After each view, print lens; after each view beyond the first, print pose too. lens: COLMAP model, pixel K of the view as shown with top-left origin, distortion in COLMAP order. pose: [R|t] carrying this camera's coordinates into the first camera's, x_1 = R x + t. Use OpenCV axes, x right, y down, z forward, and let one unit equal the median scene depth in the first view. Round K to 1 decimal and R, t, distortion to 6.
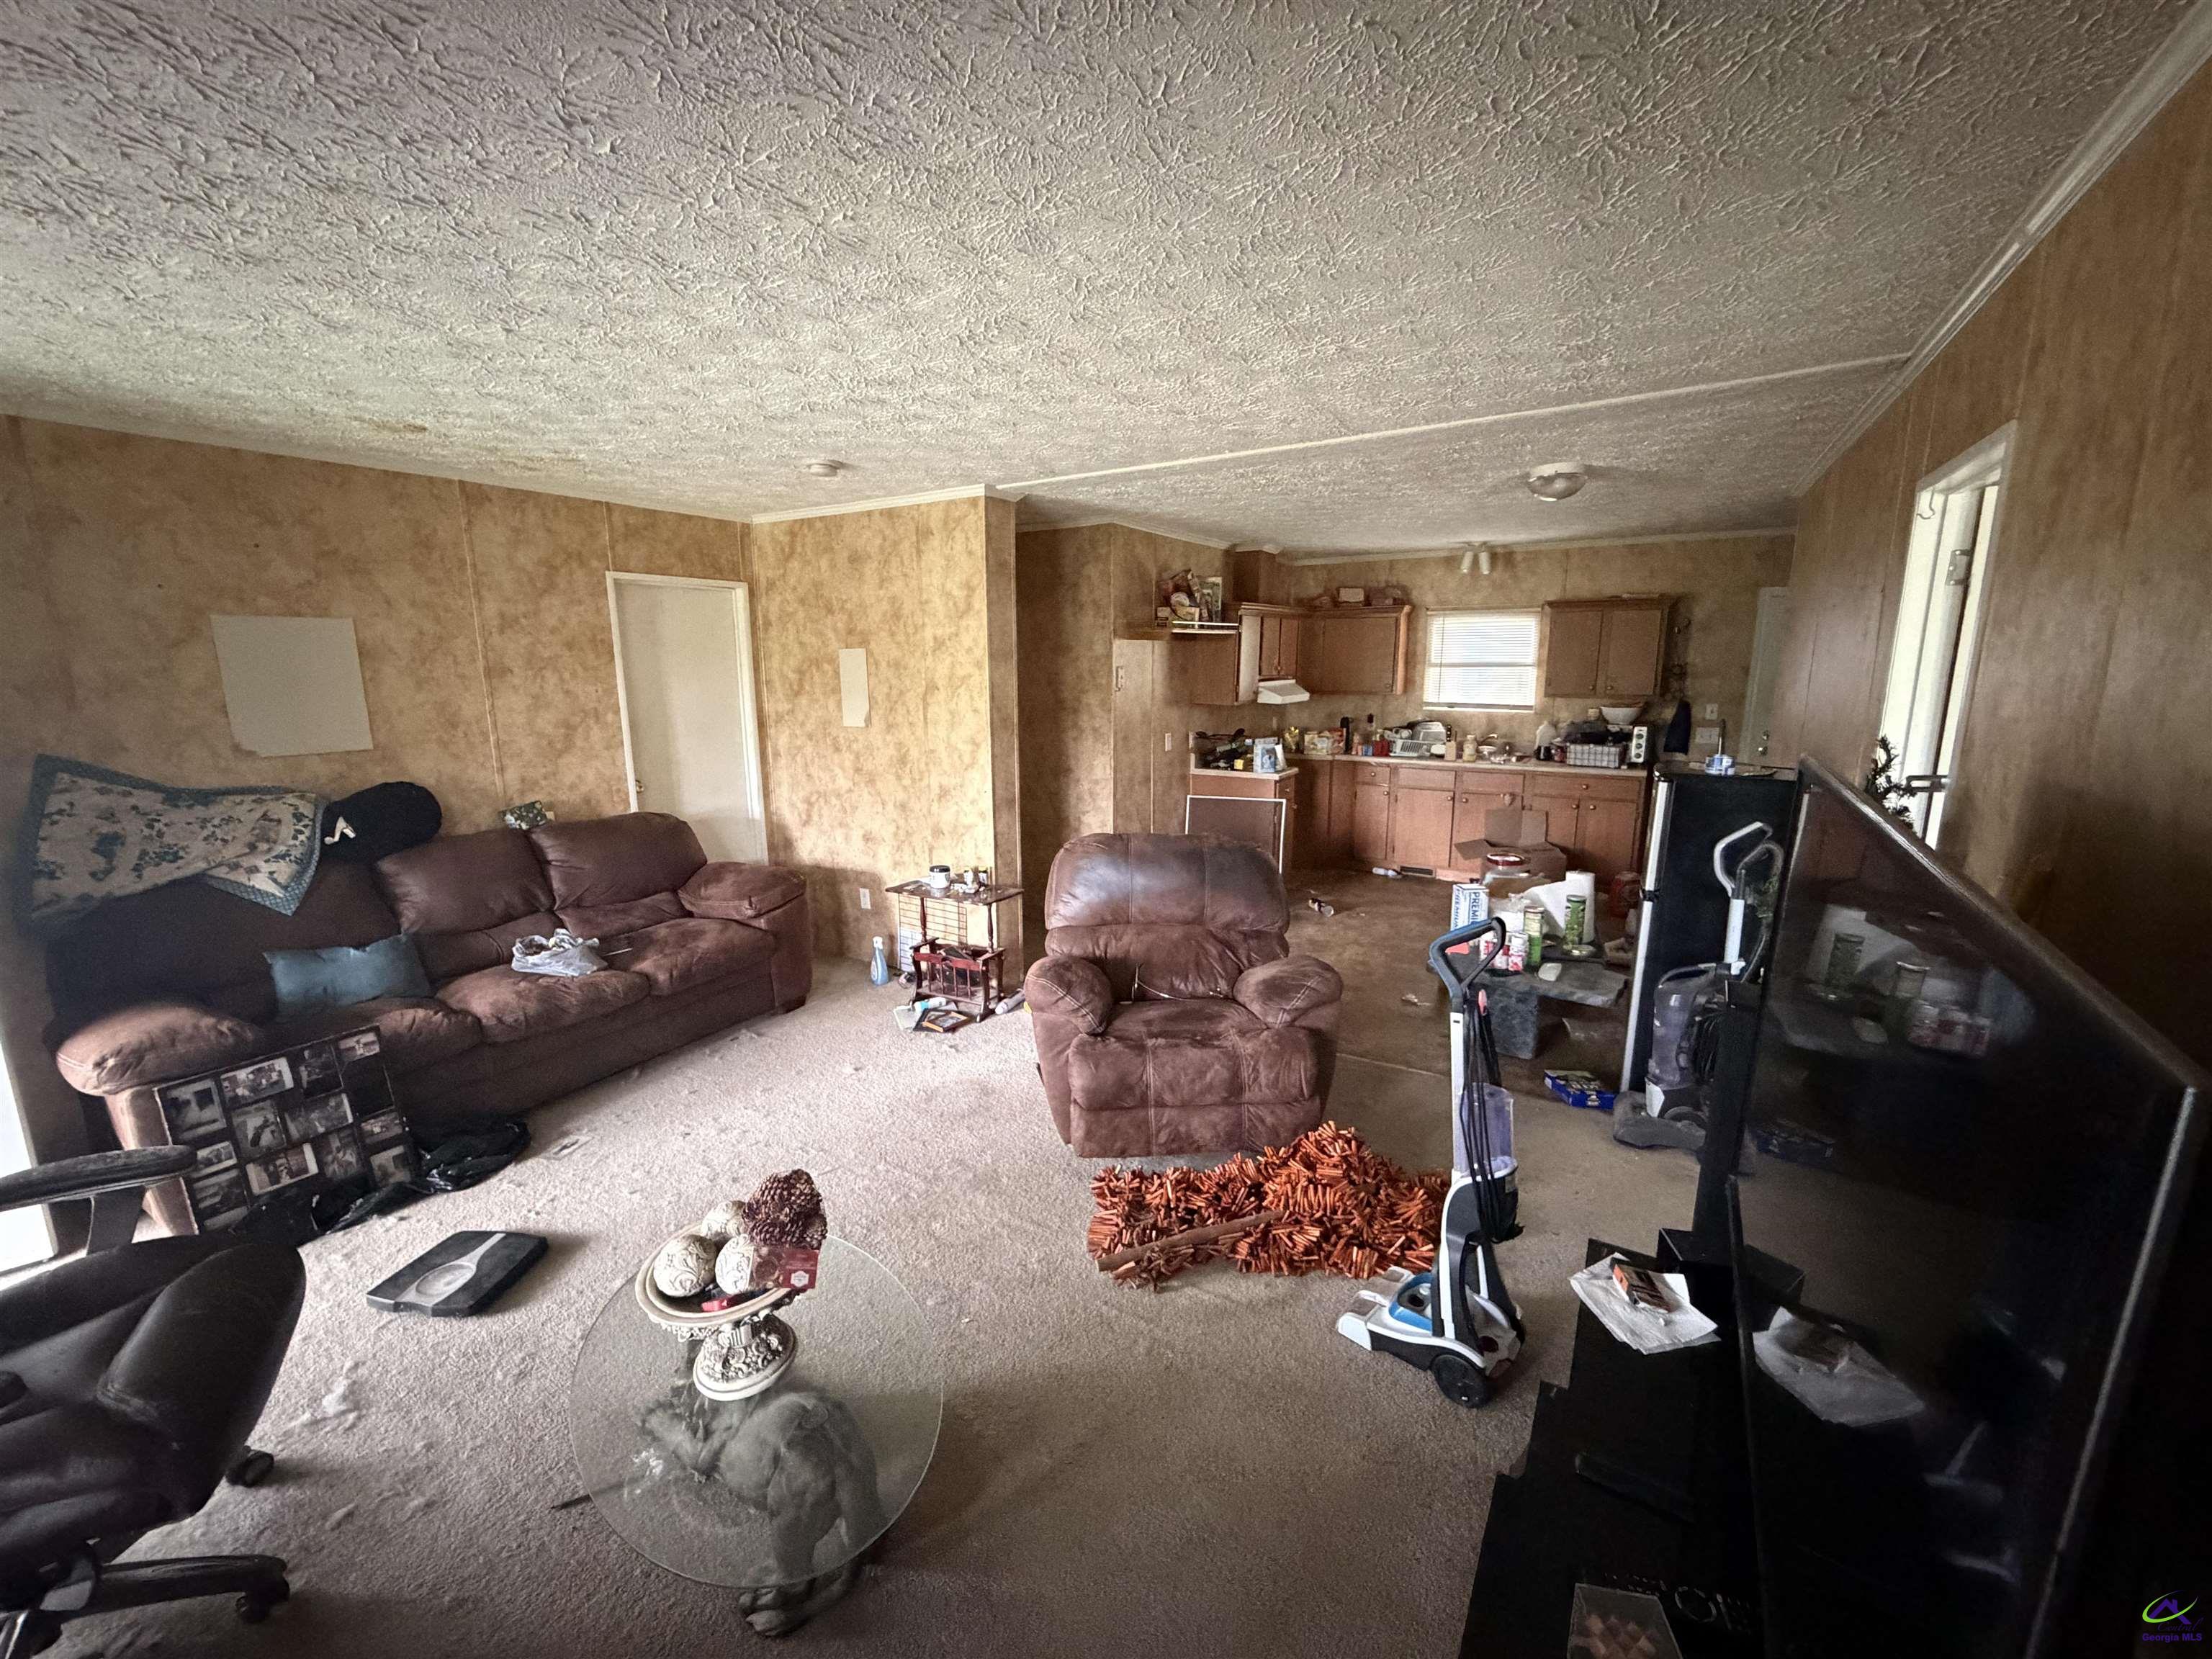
lens RADIAL K [[881.5, 0, 1093.5], [0, 881.5, 836.0], [0, 0, 1]] dist [0.000968, -0.000742]
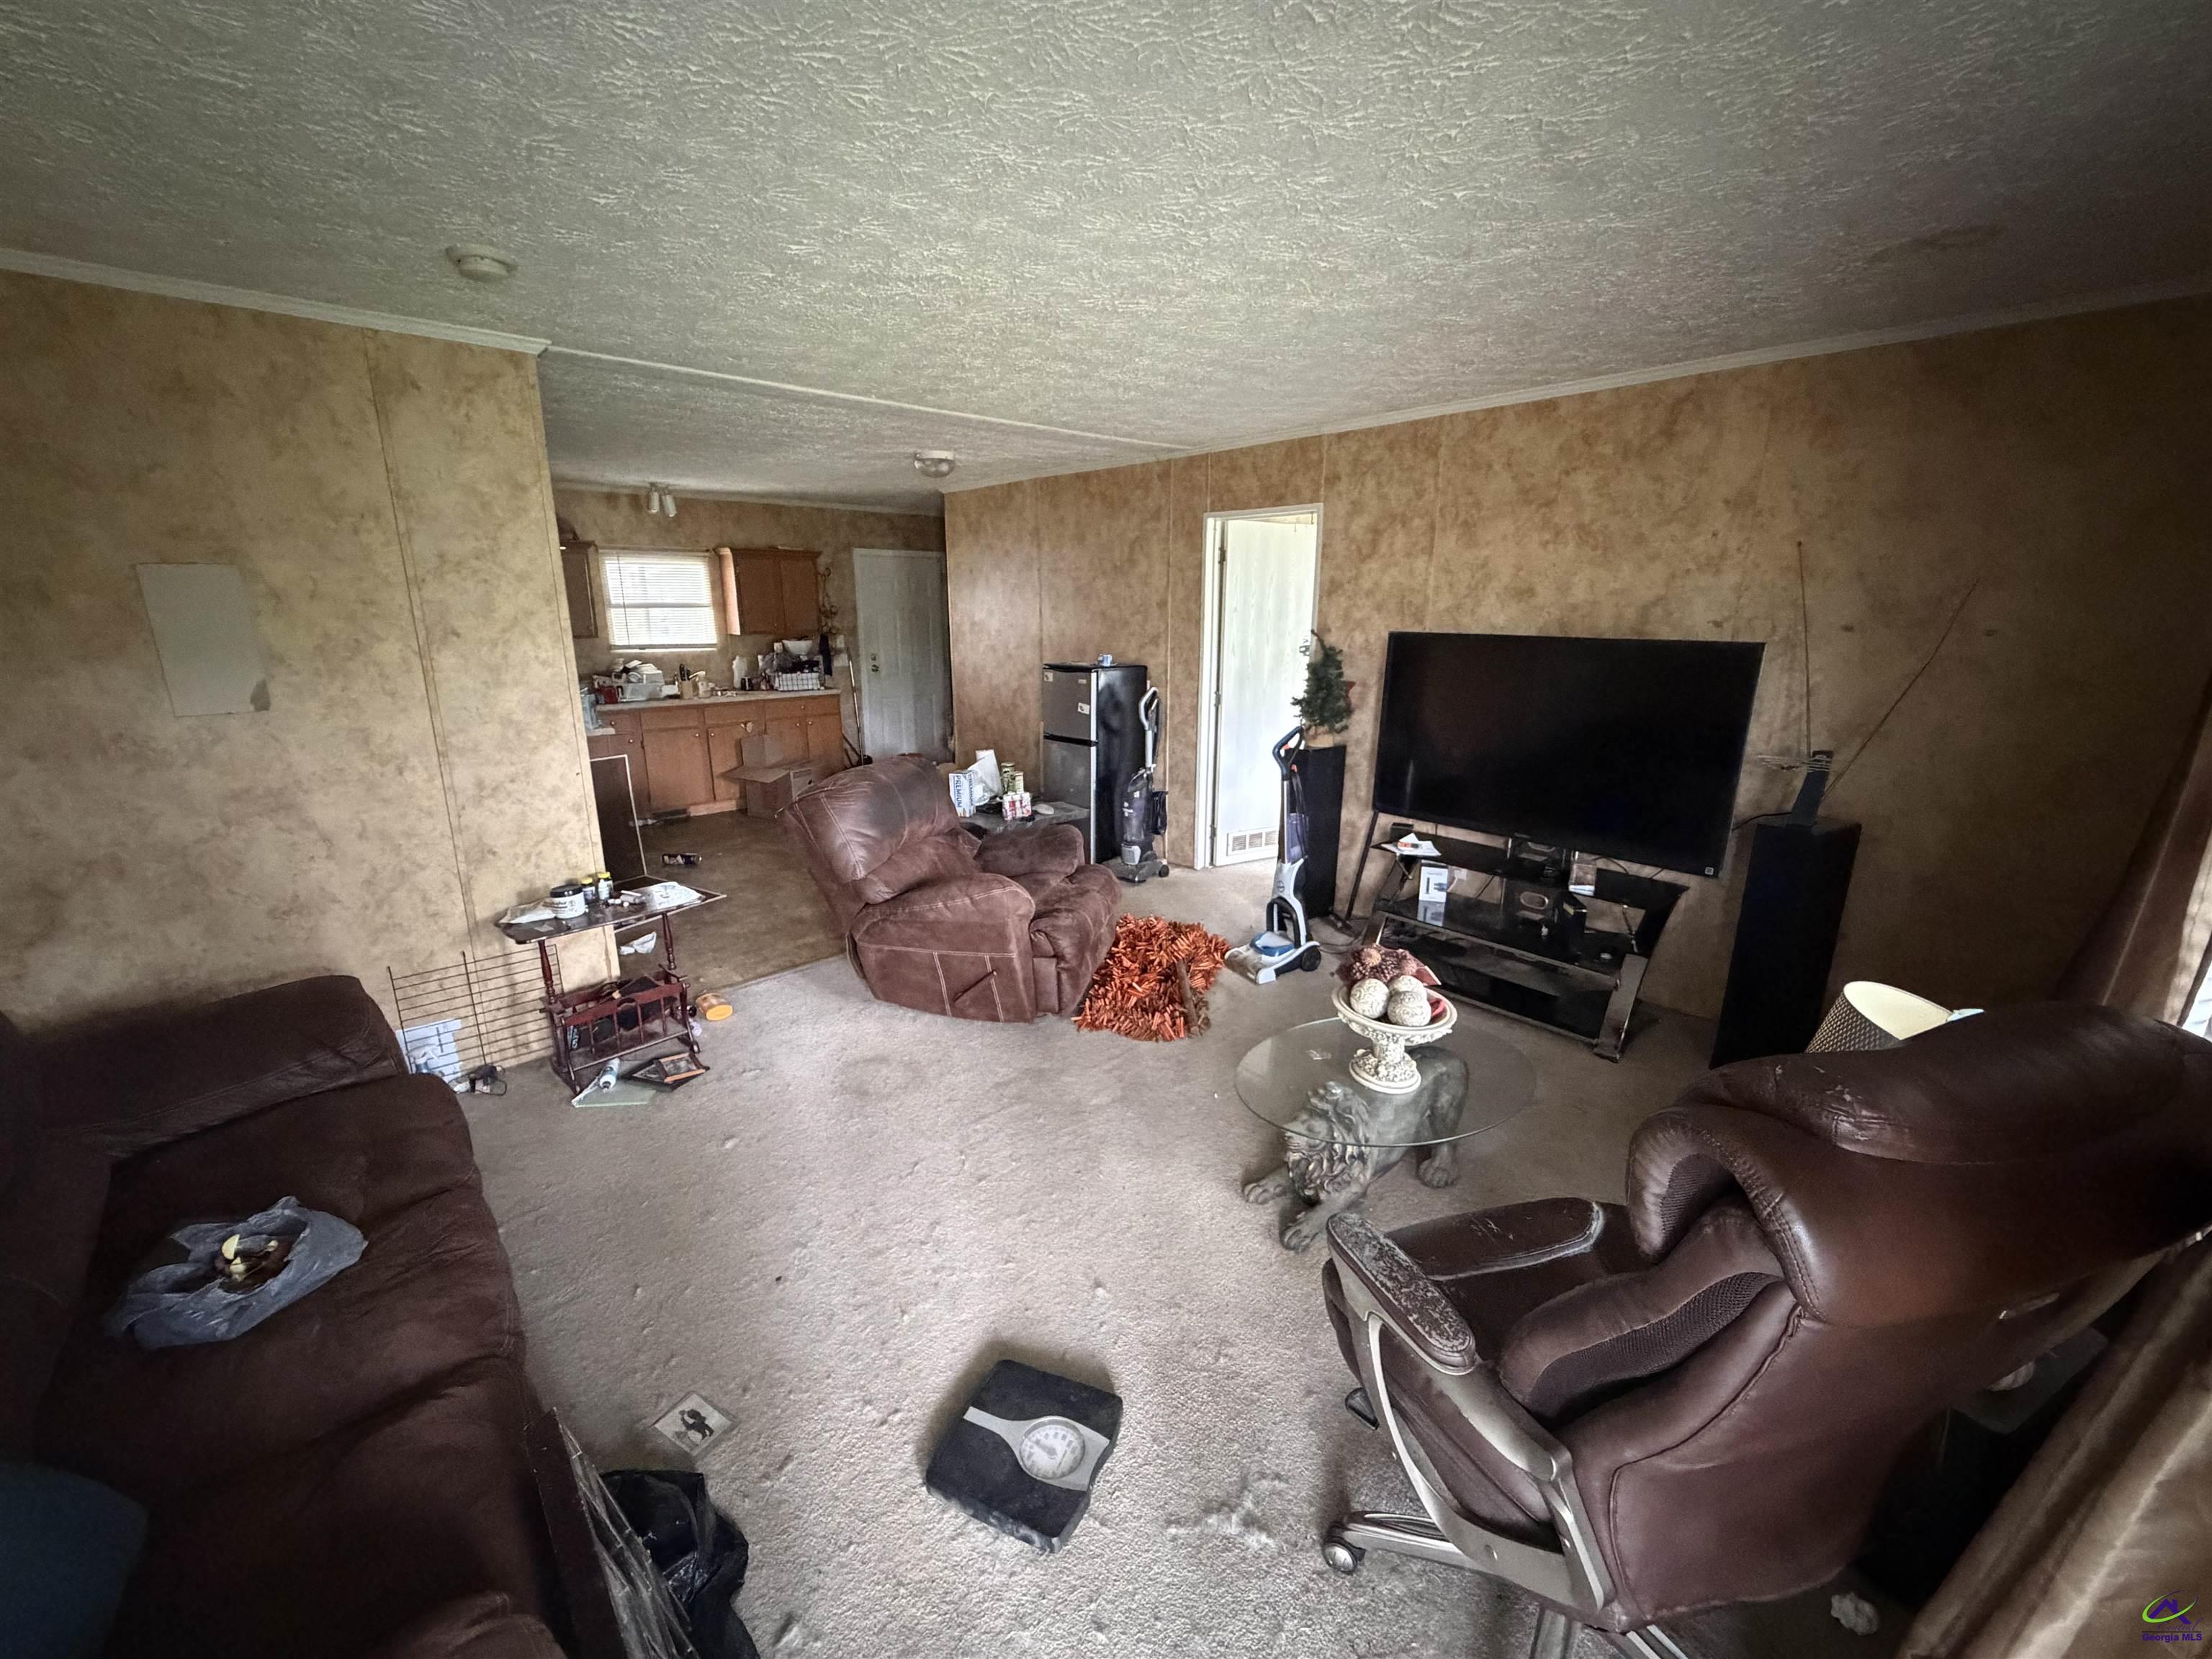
lens RADIAL K [[881.5, 0, 1097.4], [0, 881.5, 826.8], [0, 0, 1]] dist [0.000968, -0.000742]
pose [[0.276623, -0.227922, 0.933558, -0.504339], [0.186527, 0.965725, 0.180506, -0.041541], [-0.942702, 0.124202, 0.309655, 0.267732]]
